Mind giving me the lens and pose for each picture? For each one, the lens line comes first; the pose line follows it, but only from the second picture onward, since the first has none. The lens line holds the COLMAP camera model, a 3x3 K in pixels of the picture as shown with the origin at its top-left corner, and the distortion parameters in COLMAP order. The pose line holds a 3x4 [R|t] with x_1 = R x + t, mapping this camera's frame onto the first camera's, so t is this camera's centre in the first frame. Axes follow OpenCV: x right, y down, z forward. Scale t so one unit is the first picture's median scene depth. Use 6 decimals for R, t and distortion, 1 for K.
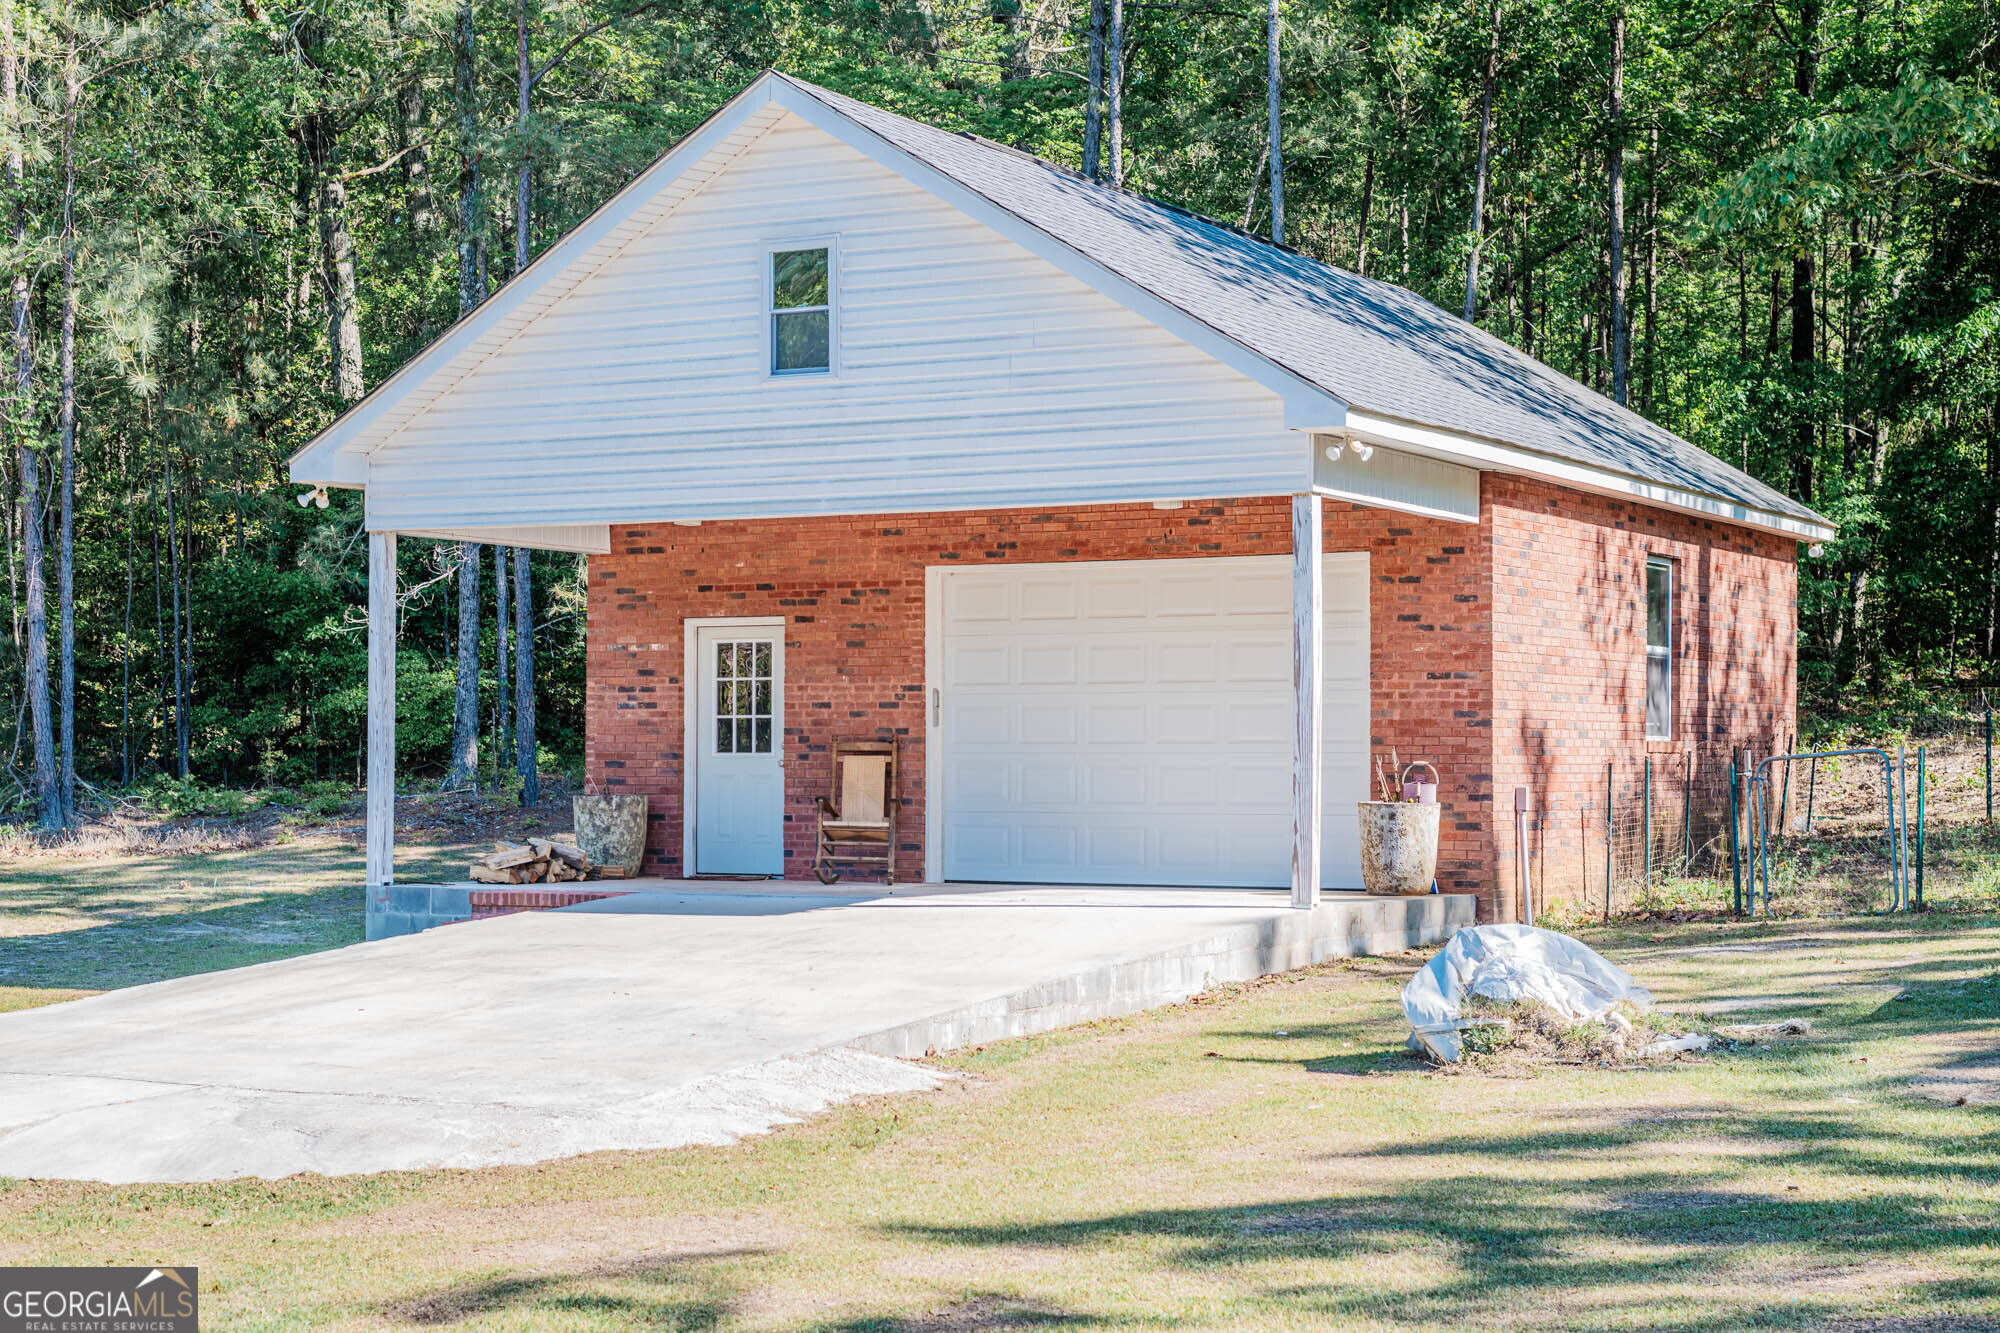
lens RADIAL K [[2930.9, 0, 1000.0], [0, 2930.9, 666.5], [0, 0, 1]] dist [0.034213, -0.035058]
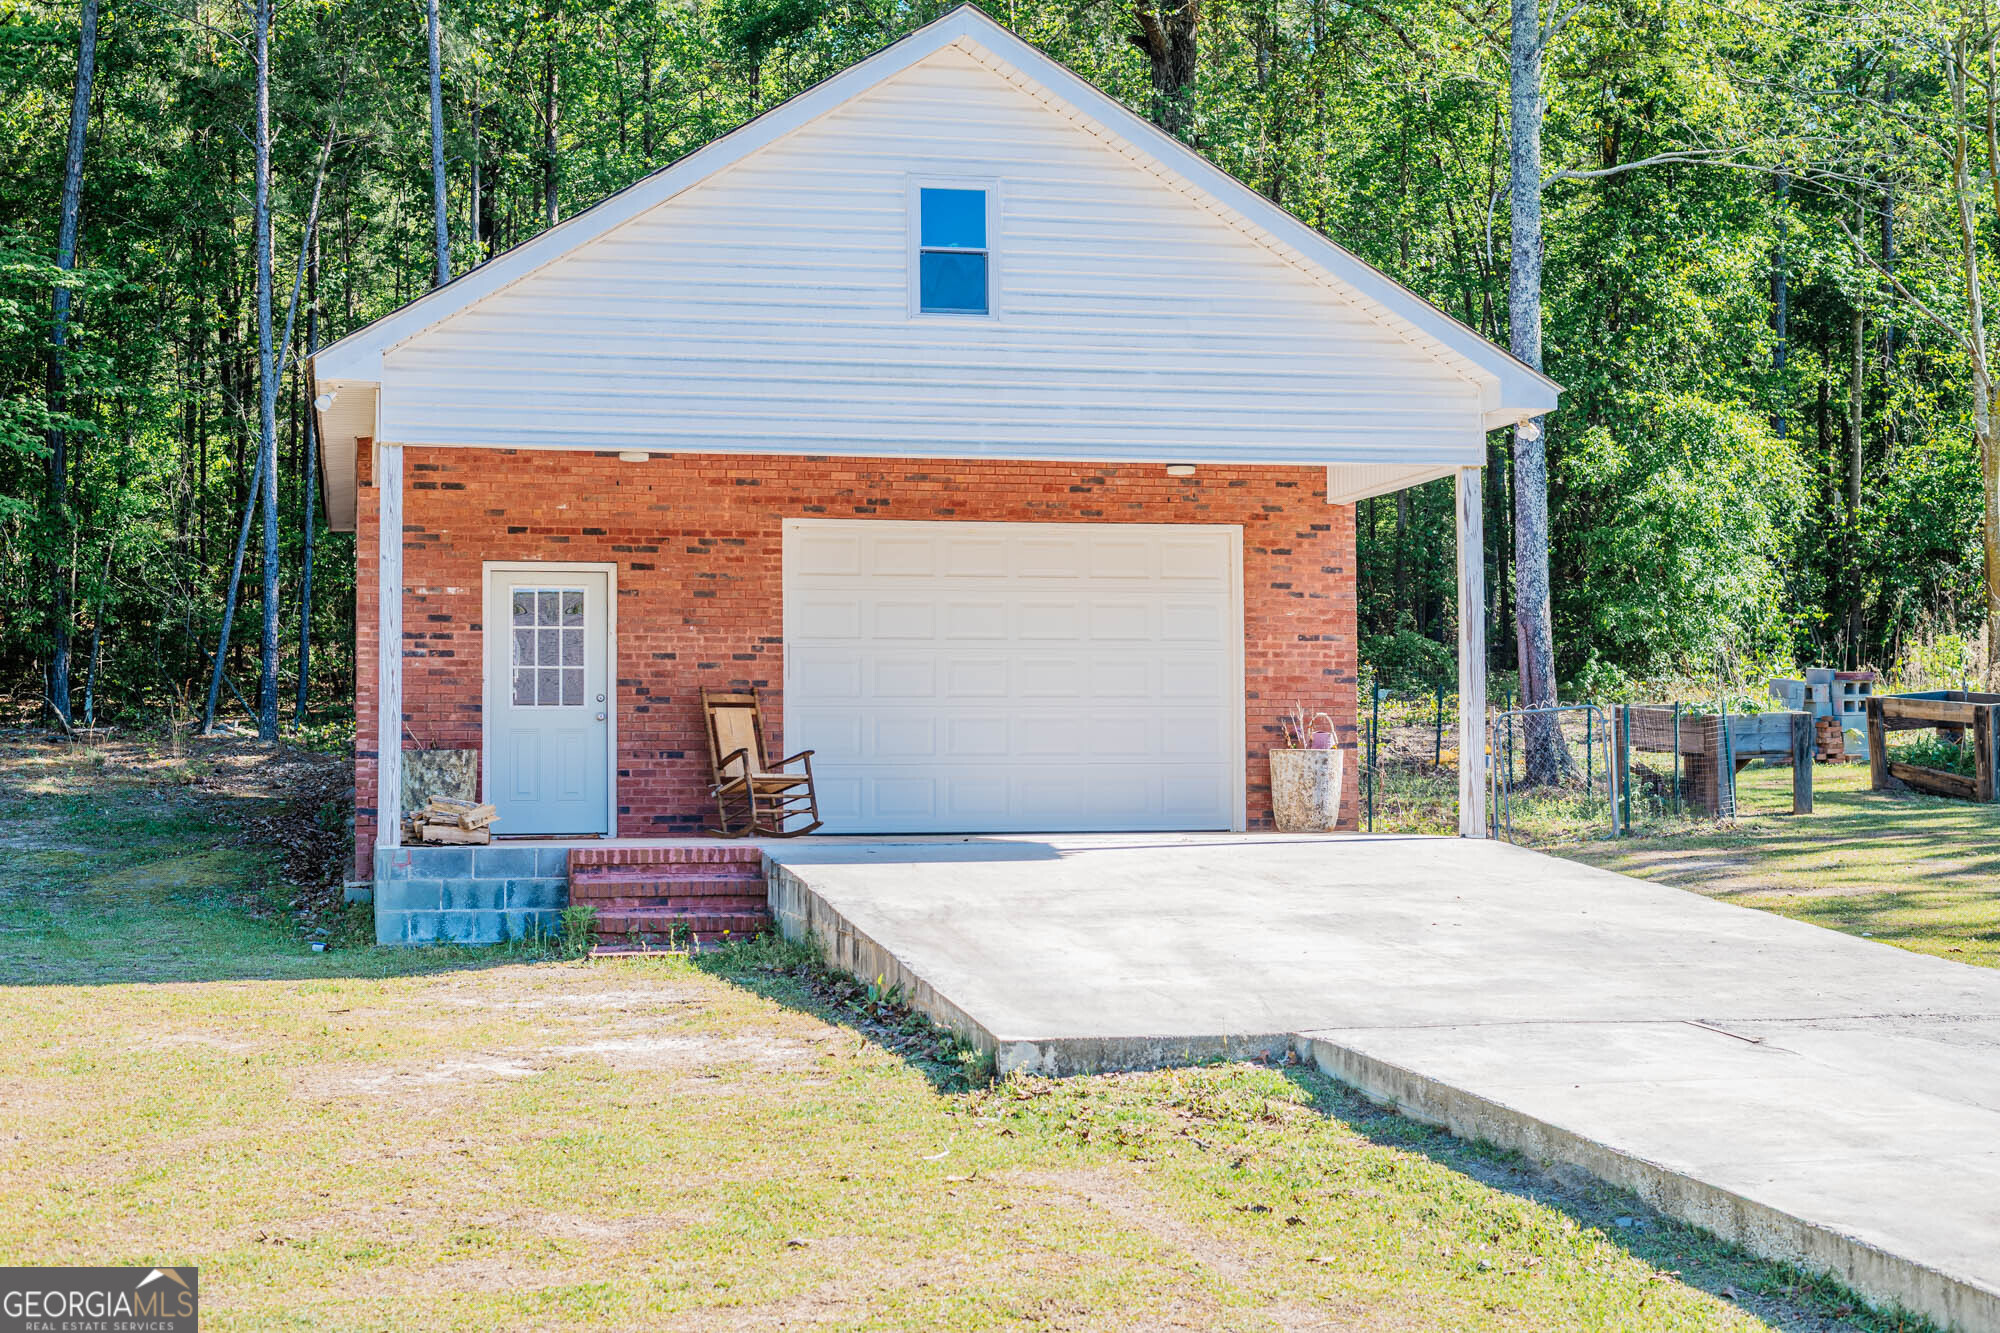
lens RADIAL K [[2584.2, 0, 1000.0], [0, 2584.2, 666.5], [0, 0, 1]] dist [0.004505, -0.004620]
pose [[0.789825, 0.017653, 0.613079, -0.506326], [-0.016719, 0.999834, -0.007250, 0.021391], [-0.613105, -0.004524, 0.789989, 0.261831]]
